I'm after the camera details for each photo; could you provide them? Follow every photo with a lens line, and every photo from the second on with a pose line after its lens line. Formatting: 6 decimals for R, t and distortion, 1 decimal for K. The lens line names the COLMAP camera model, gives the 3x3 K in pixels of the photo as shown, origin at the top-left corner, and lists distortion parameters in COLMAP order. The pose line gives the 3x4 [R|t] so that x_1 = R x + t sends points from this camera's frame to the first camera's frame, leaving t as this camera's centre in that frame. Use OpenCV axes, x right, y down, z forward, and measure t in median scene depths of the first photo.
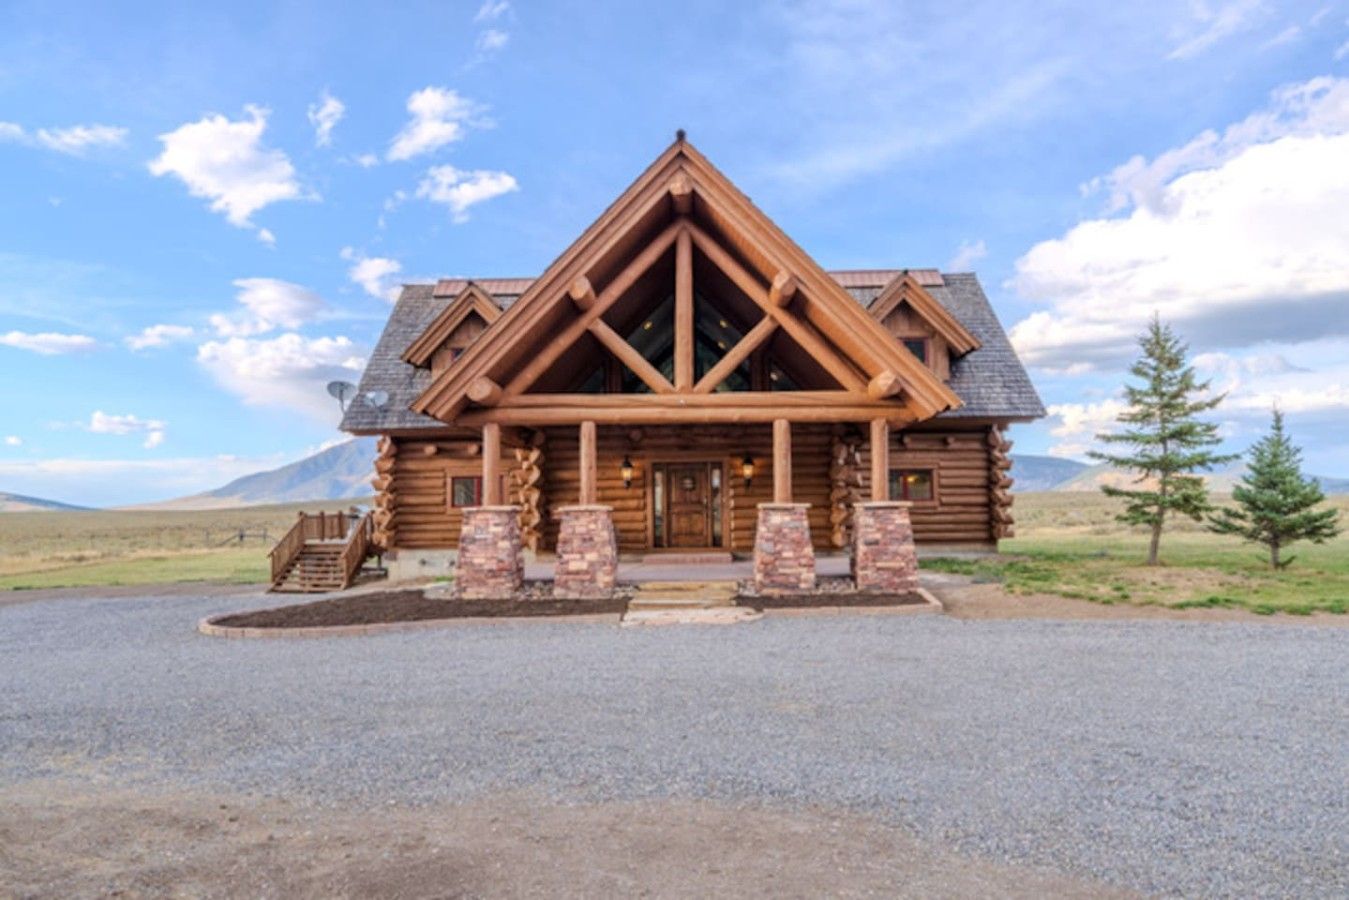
lens RADIAL K [[584.7, 0, 674.5], [0, 584.7, 450.0], [0, 0, 1]] dist [0.000913, 0.000310]
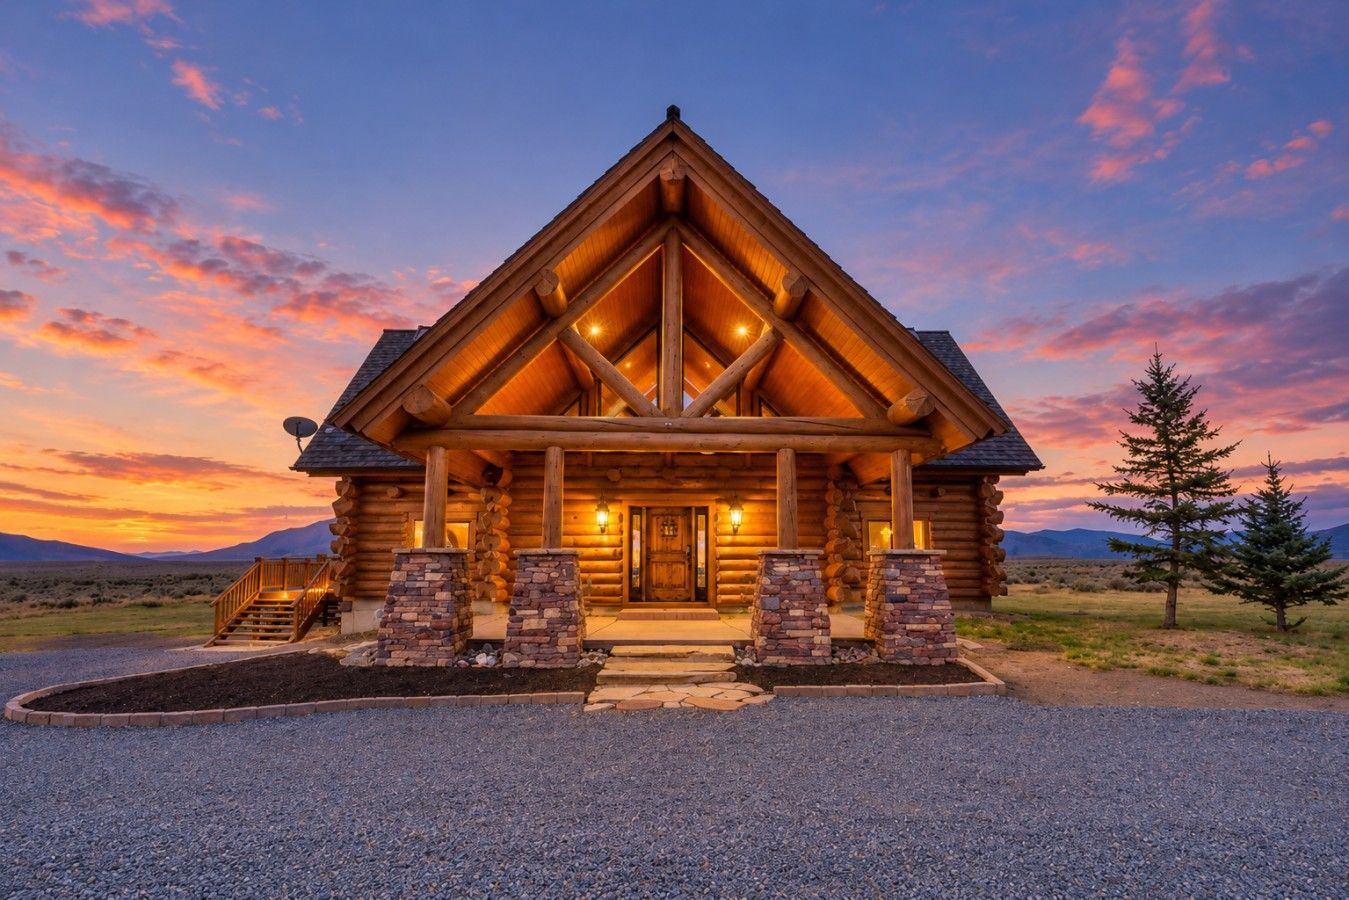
lens RADIAL K [[546.5, 0, 666.9], [0, 546.5, 448.8], [0, 0, 1]] dist [-0.000207, -0.000196]
pose [[0.999354, 0.020054, 0.029823, -0.008034], [-0.016795, 0.994246, -0.105794, 0.024312], [-0.031773, 0.105225, 0.993941, 0.156109]]
